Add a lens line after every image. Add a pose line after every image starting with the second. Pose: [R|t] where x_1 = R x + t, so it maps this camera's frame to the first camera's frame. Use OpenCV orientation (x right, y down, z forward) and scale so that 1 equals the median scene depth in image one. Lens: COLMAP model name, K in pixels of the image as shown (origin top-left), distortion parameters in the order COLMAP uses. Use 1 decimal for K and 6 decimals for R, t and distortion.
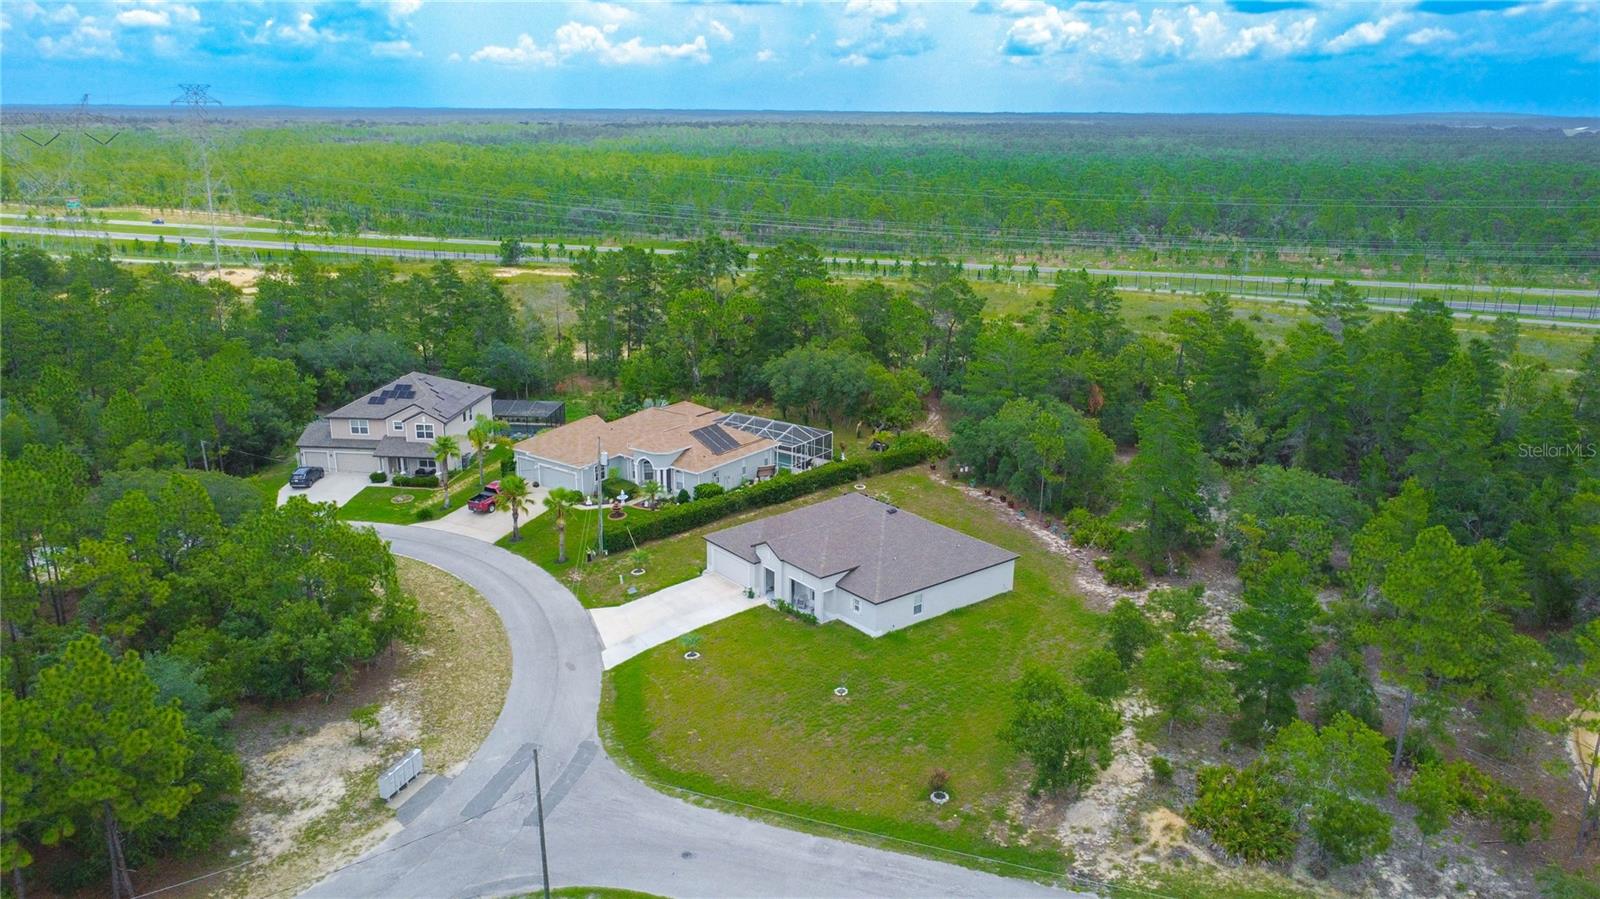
lens RADIAL K [[1165.6, 0, 800.0], [0, 1165.6, 449.5], [0, 0, 1]] dist [0.001378, -0.000369]
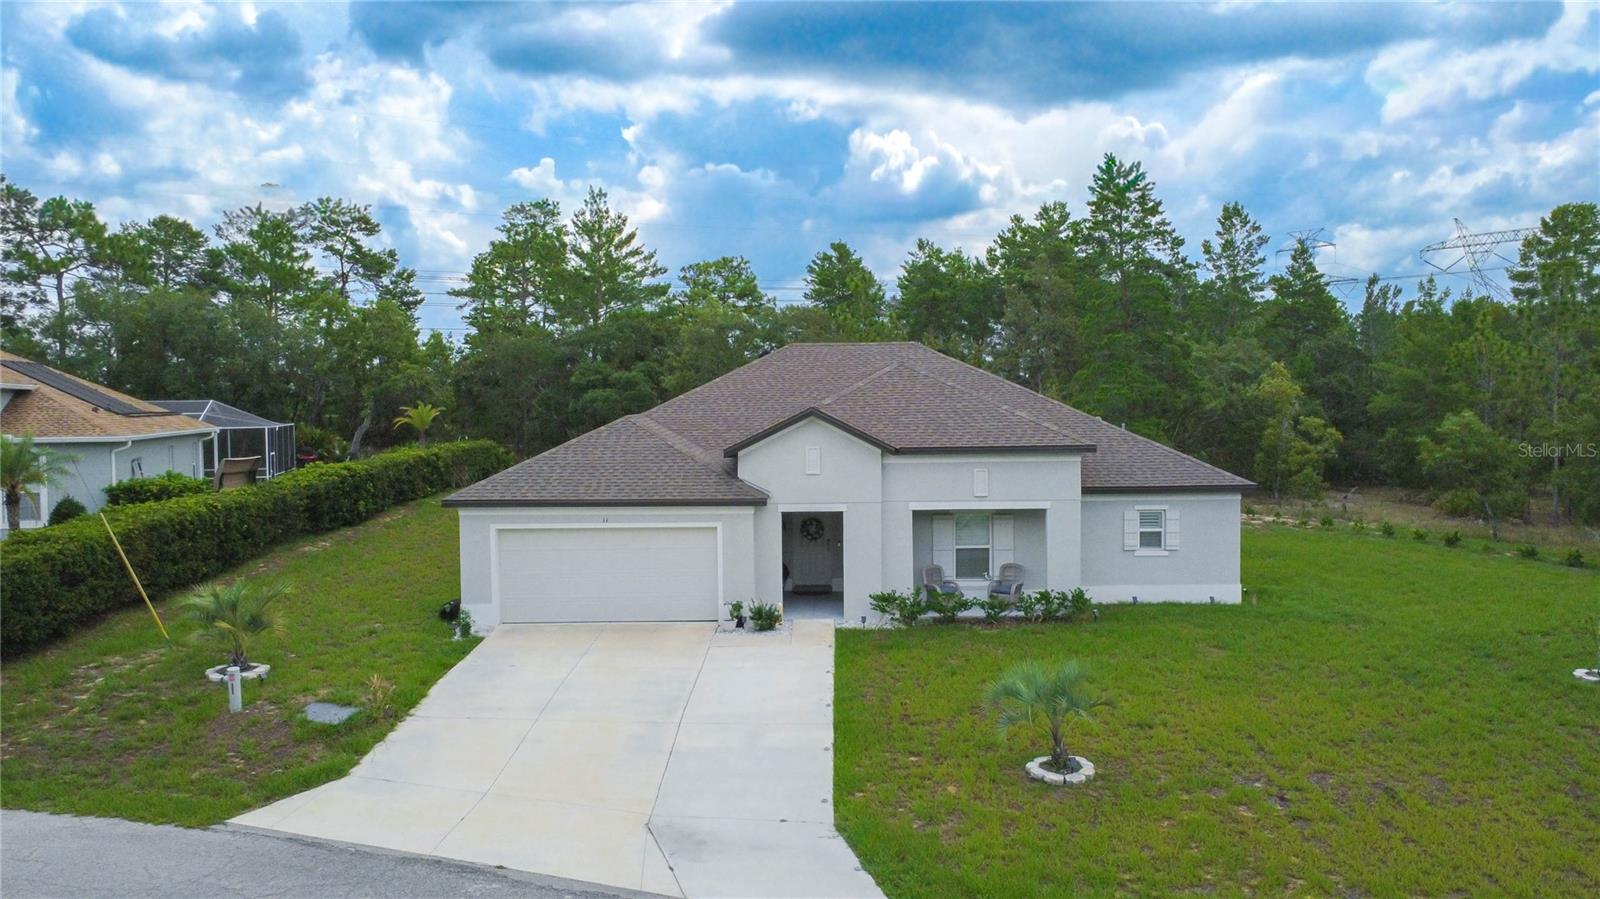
lens RADIAL K [[1237.3, 0, 800.0], [0, 1237.3, 449.5], [0, 0, 1]] dist [0.007870, 0.001092]
pose [[0.636121, -0.053351, 0.769742, -0.294922], [0.233264, 0.964223, -0.125941, 0.140362], [-0.735485, 0.259667, 0.625808, 0.890632]]
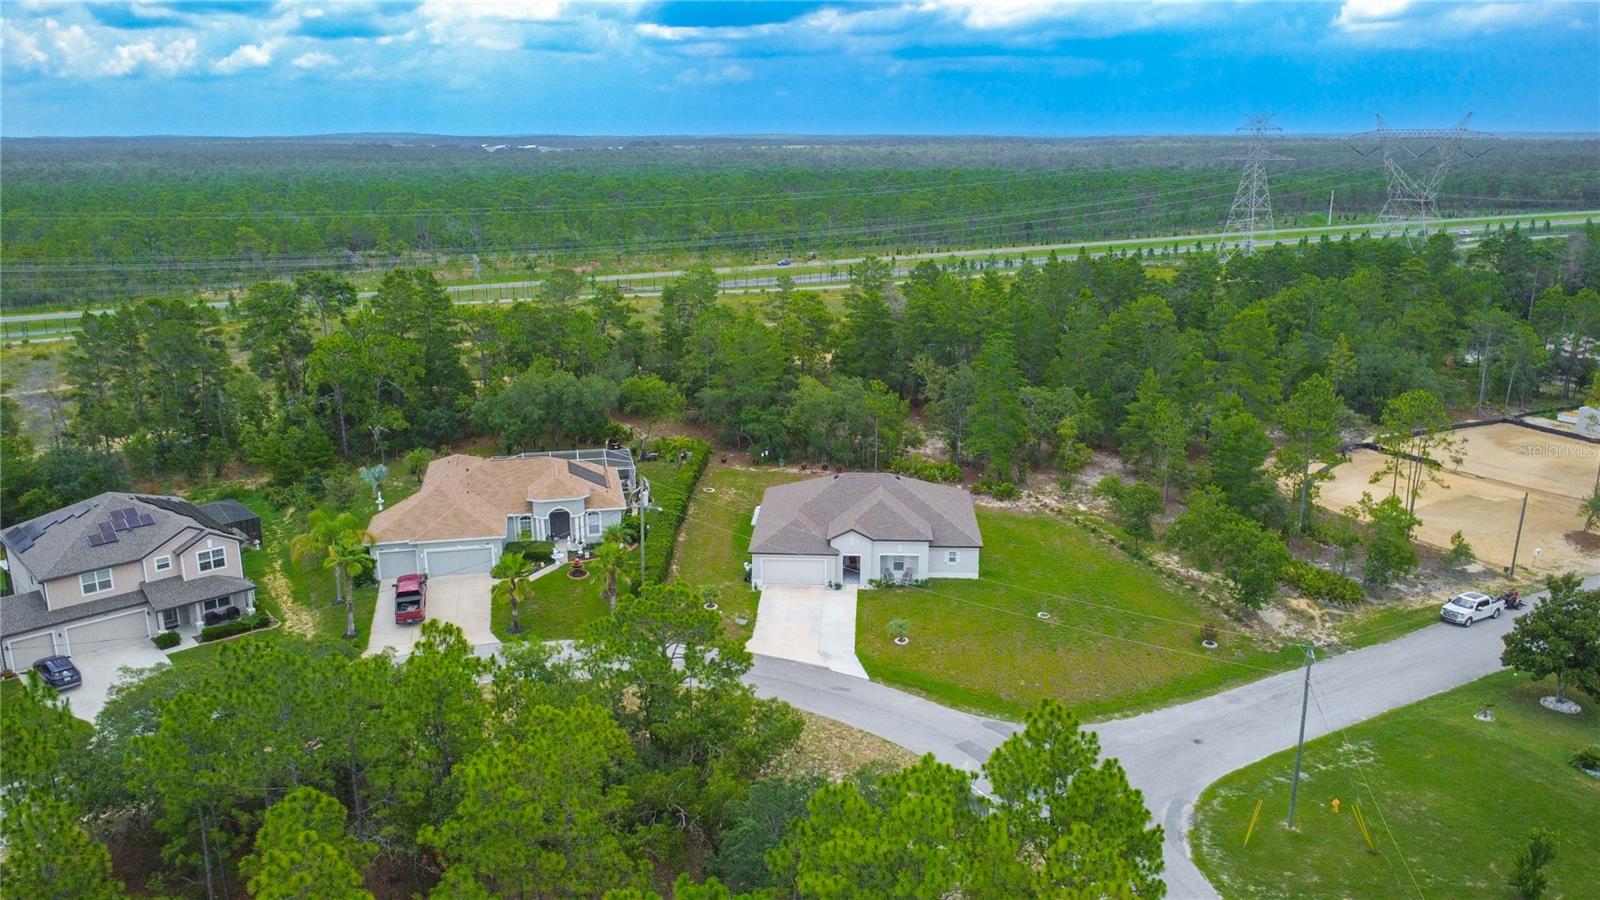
lens RADIAL K [[1184.8, 0, 800.0], [0, 1184.8, 450.0], [0, 0, 1]] dist [0.002057, -0.004927]
pose [[0.663818, -0.201992, 0.720101, -0.879185], [0.217107, 0.973421, 0.072912, -0.082987], [-0.715689, 0.107938, 0.690028, 0.330237]]
